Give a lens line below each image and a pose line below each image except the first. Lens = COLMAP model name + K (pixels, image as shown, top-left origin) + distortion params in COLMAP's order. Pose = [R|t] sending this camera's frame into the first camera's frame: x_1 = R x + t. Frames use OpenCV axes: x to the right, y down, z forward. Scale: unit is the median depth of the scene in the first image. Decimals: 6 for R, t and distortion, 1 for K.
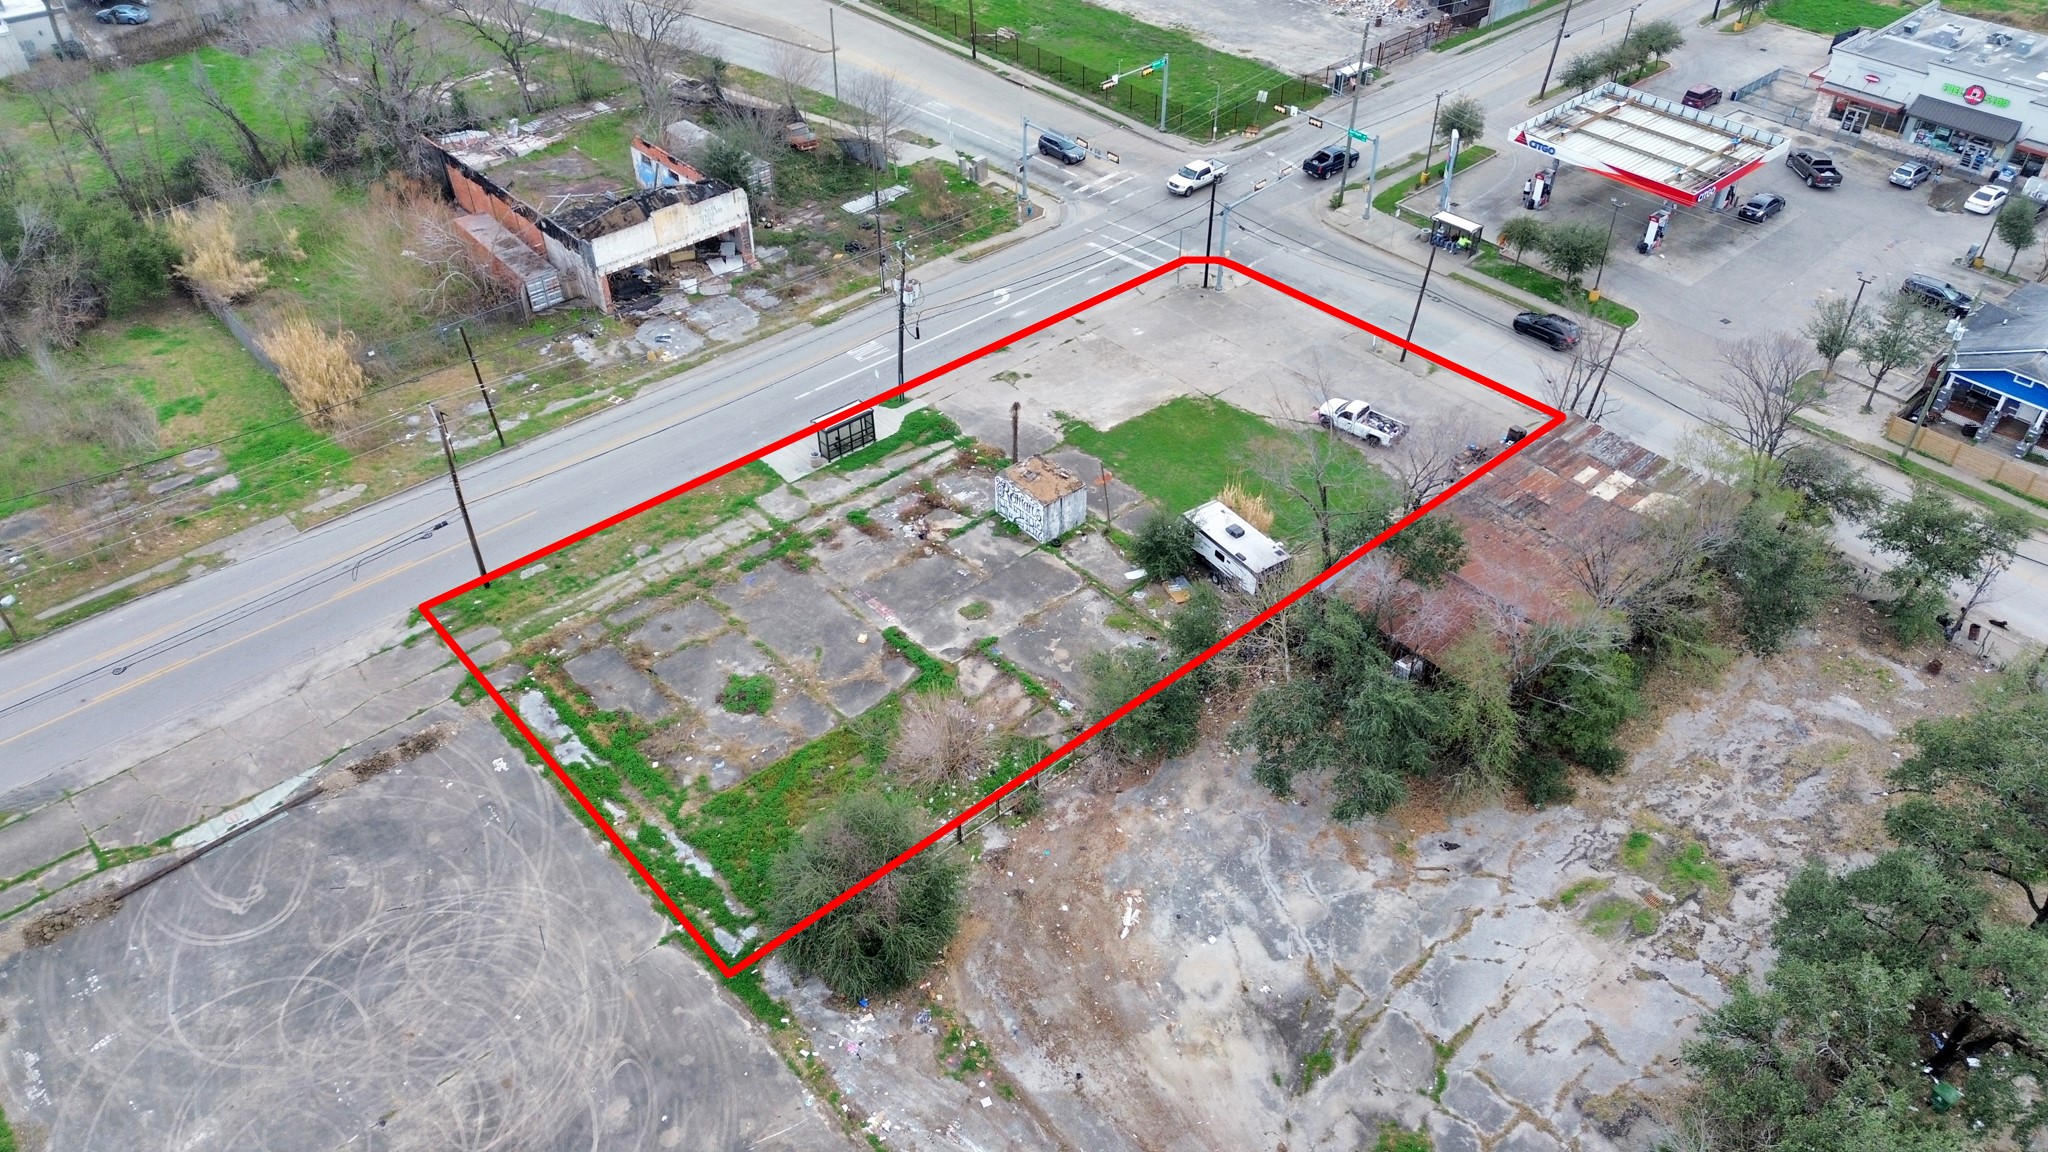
lens RADIAL K [[1446.0, 0, 1026.2], [0, 1446.0, 581.4], [0, 0, 1]] dist [0.068035, -0.062025]
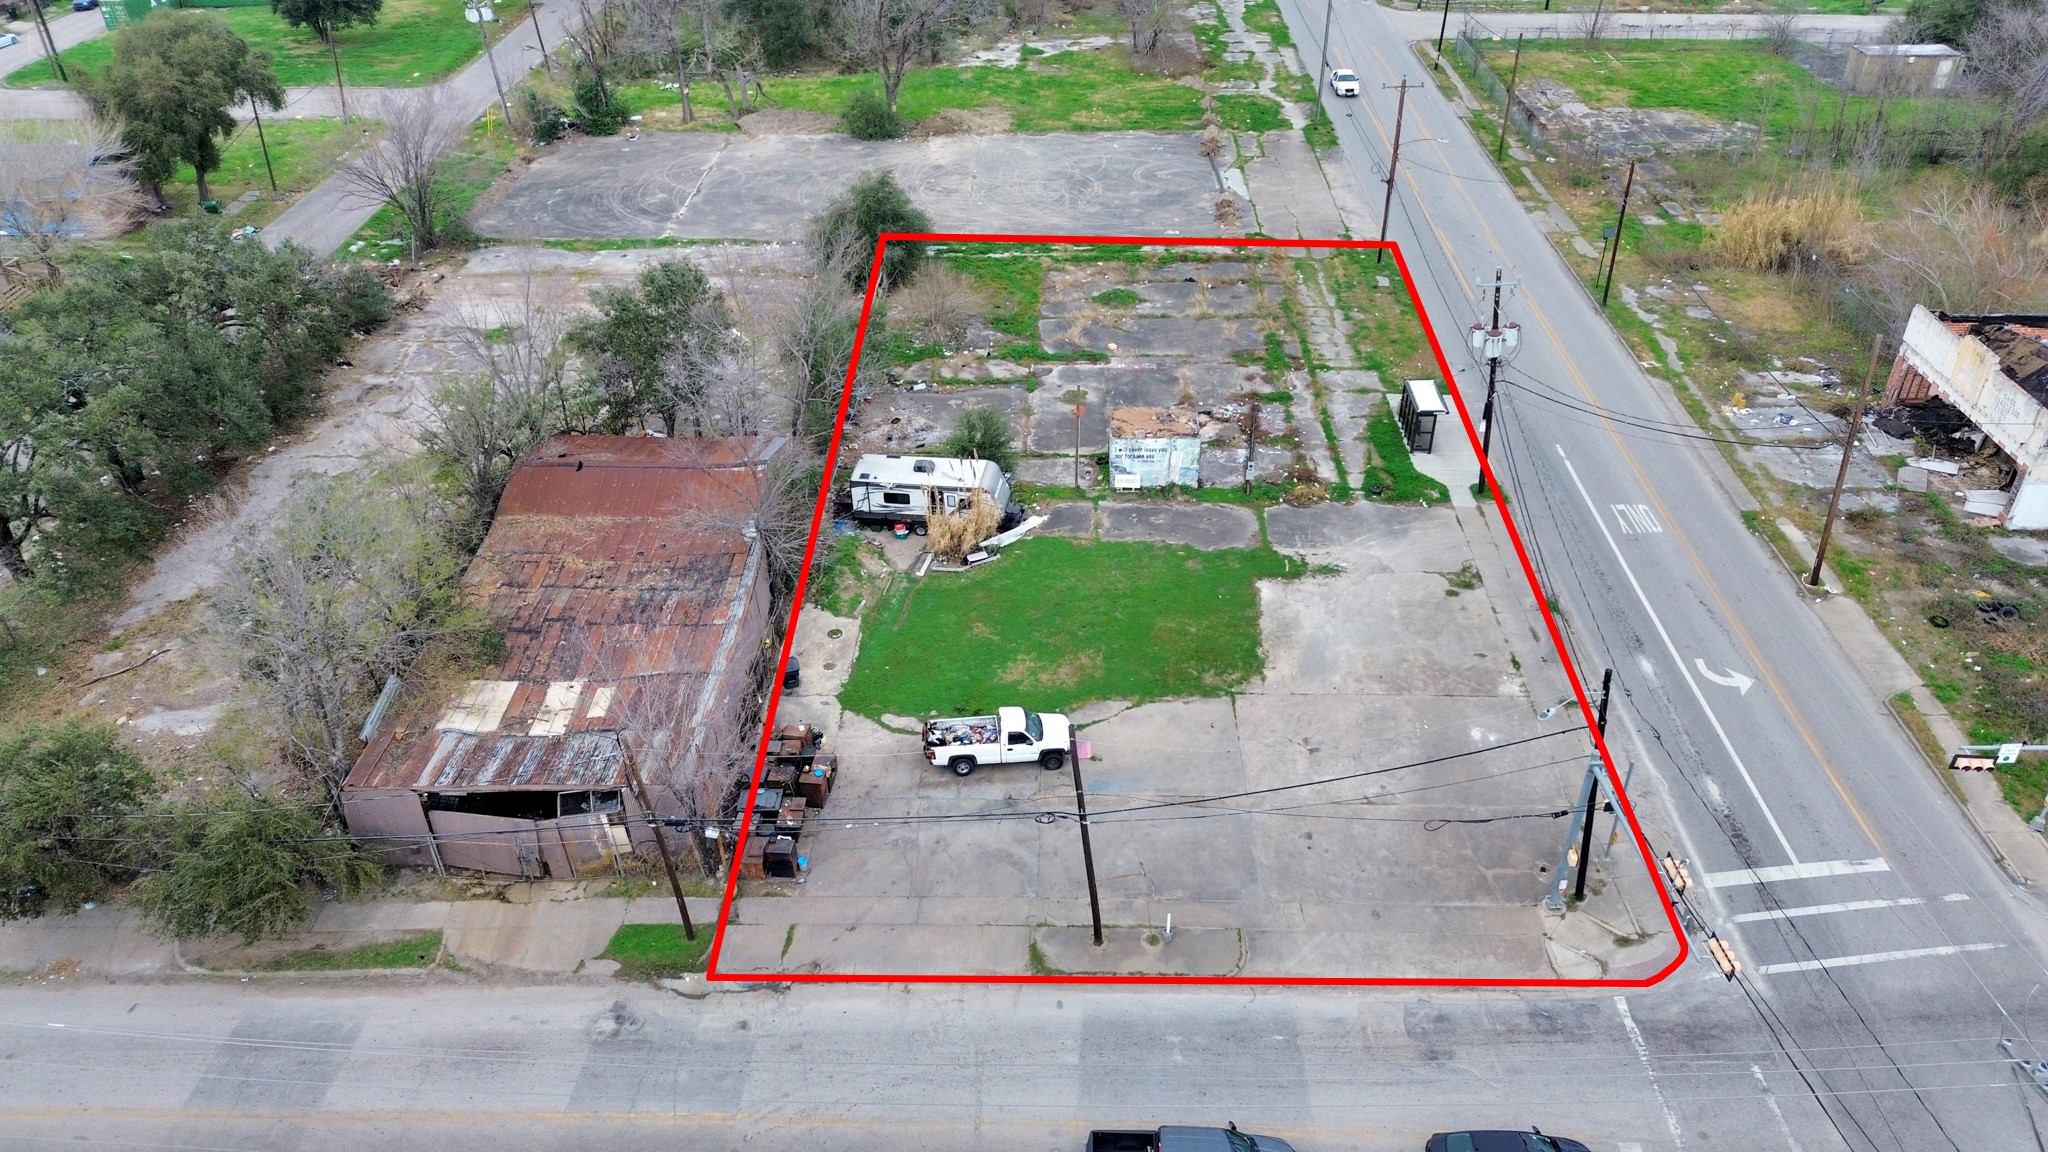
lens RADIAL K [[1446.0, 0, 1026.2], [0, 1446.0, 581.4], [0, 0, 1]] dist [0.068035, -0.062025]
pose [[-0.683025, 0.422351, -0.595899, 0.605175], [-0.456989, 0.389323, 0.799743, -0.676681], [0.569770, 0.818564, -0.072907, 1.094306]]
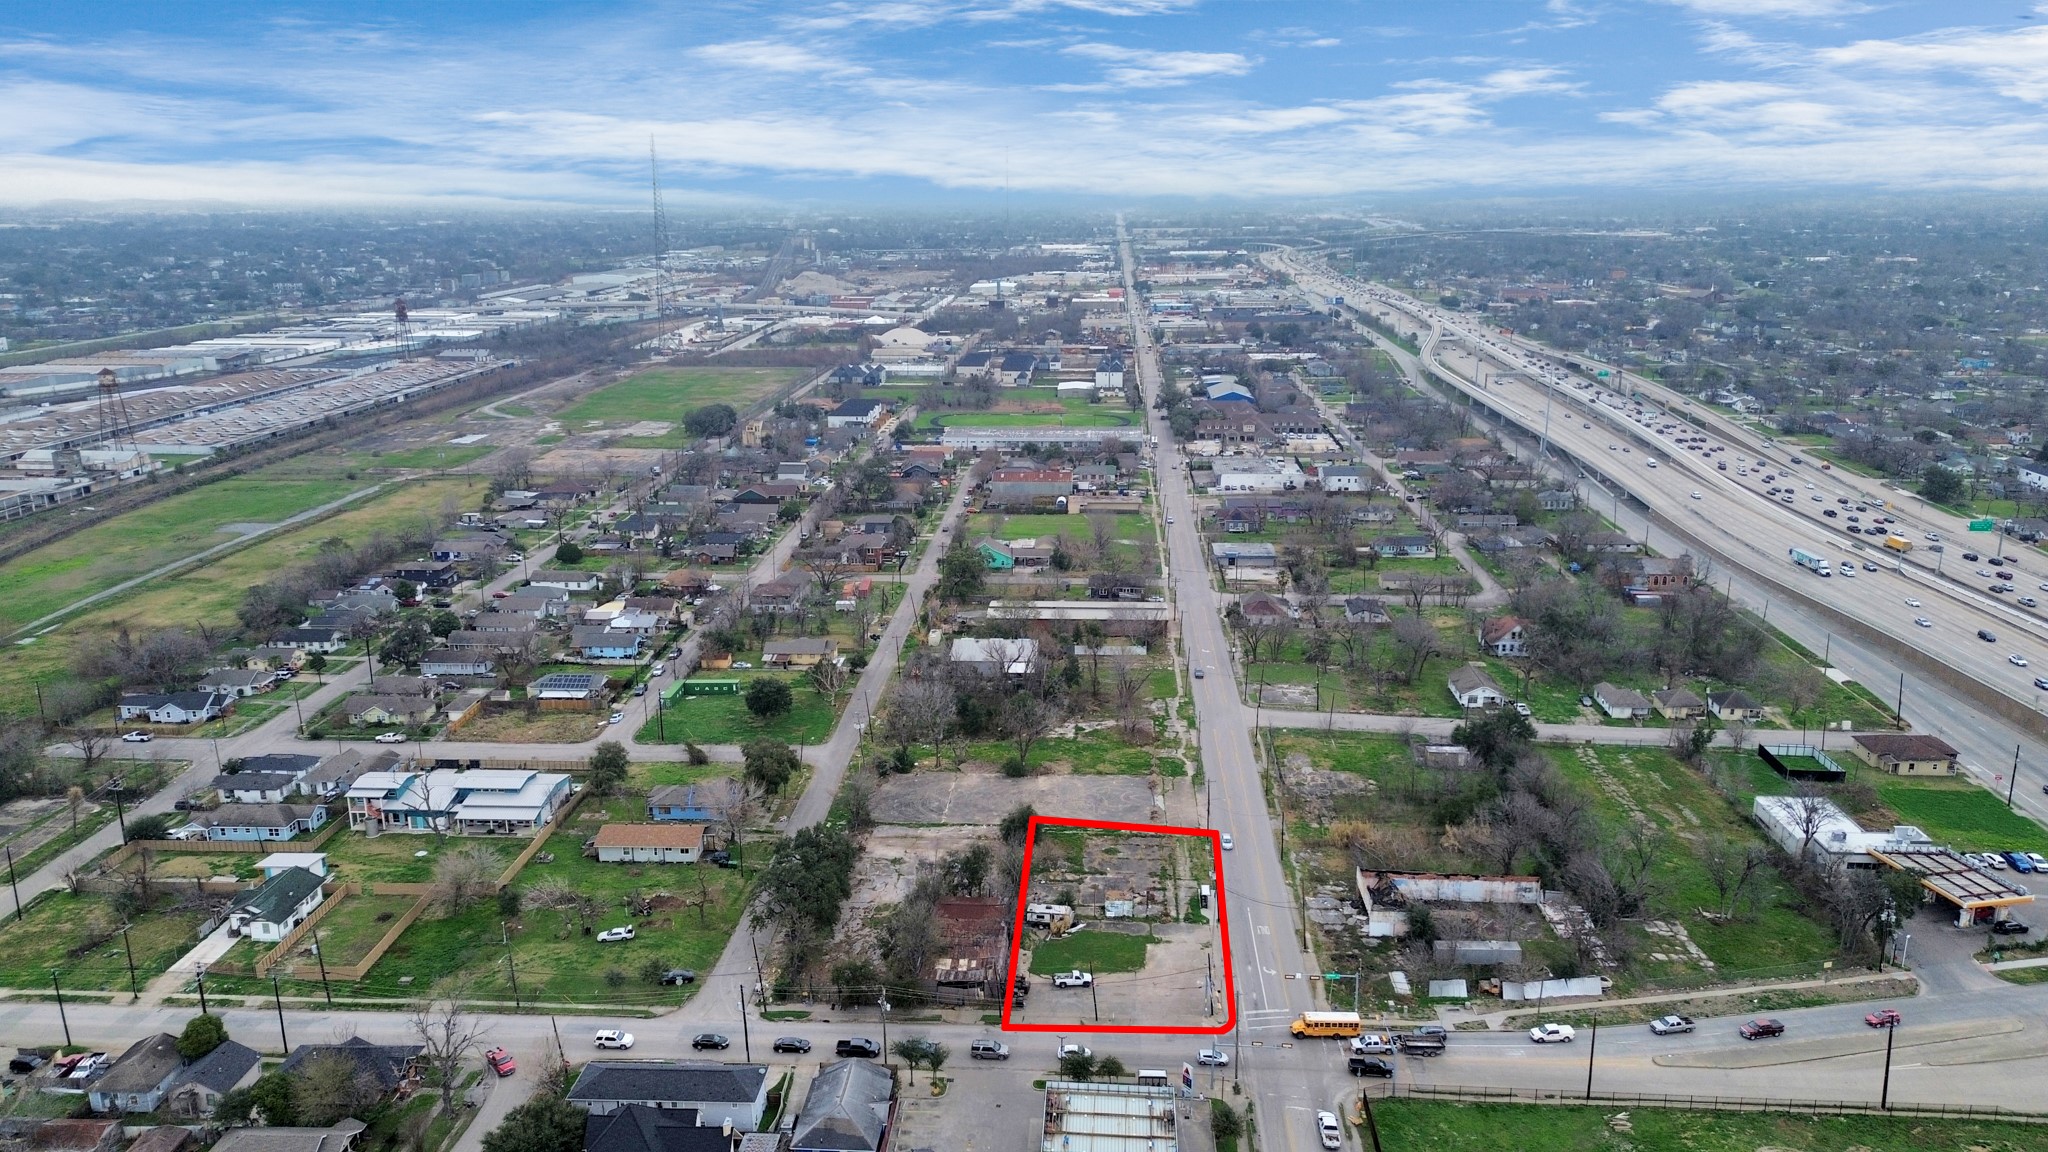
lens RADIAL K [[1432.9, 0, 1024.0], [0, 1432.9, 576.0], [0, 0, 1]] dist [0.163584, -0.309244]
pose [[-0.707333, 0.193535, -0.679871, 1.888606], [-0.446772, 0.622932, 0.642145, -2.133985], [0.547791, 0.757958, -0.354154, 1.412580]]
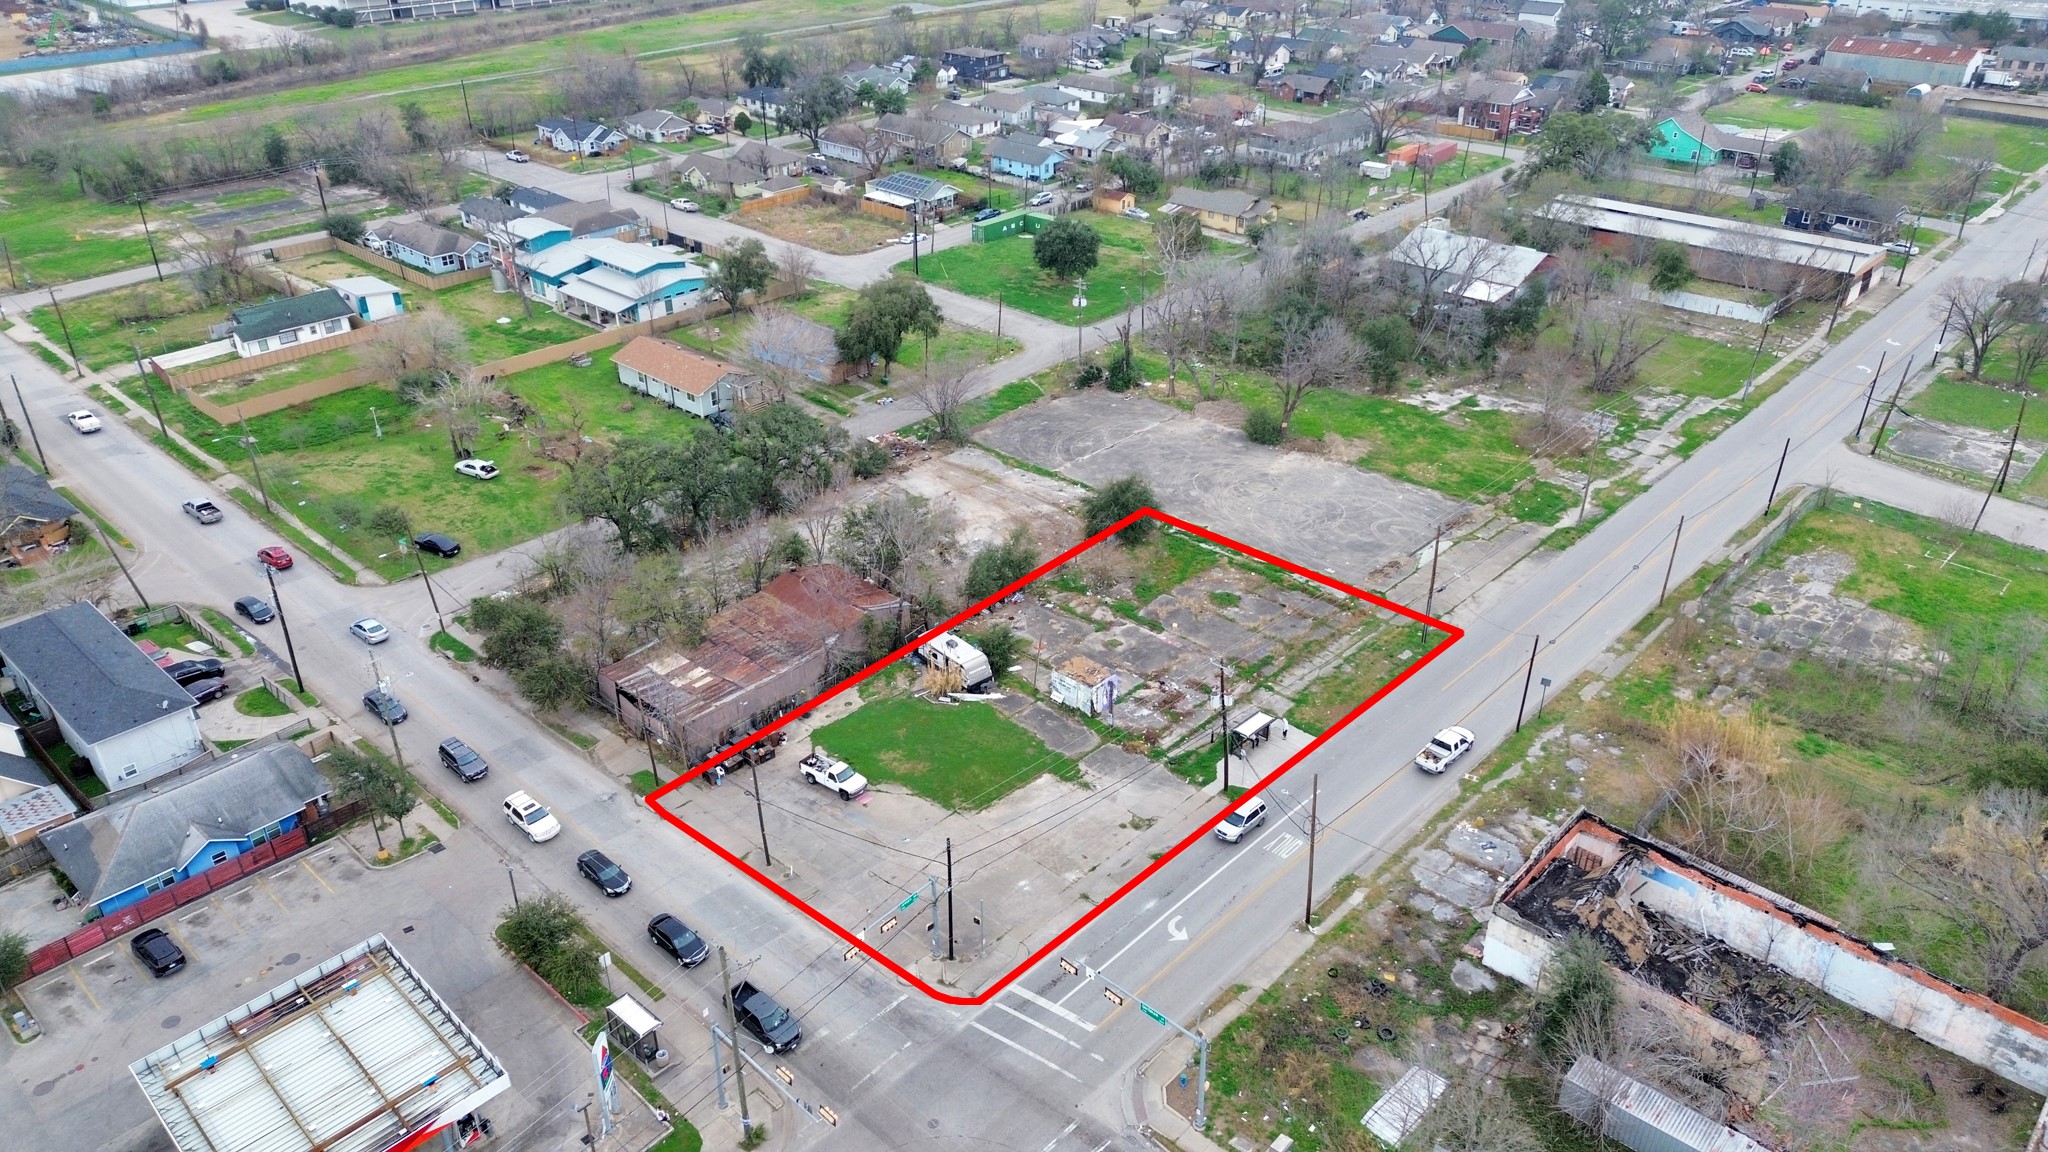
lens RADIAL K [[1447.7, 0, 1025.4], [0, 1447.7, 568.6], [0, 0, 1]] dist [0.108481, -0.157832]
pose [[-0.995524, 0.053283, -0.078061, 0.173620], [-0.053587, 0.362129, 0.930586, -1.426433], [0.077852, 0.930604, -0.357653, 1.409024]]
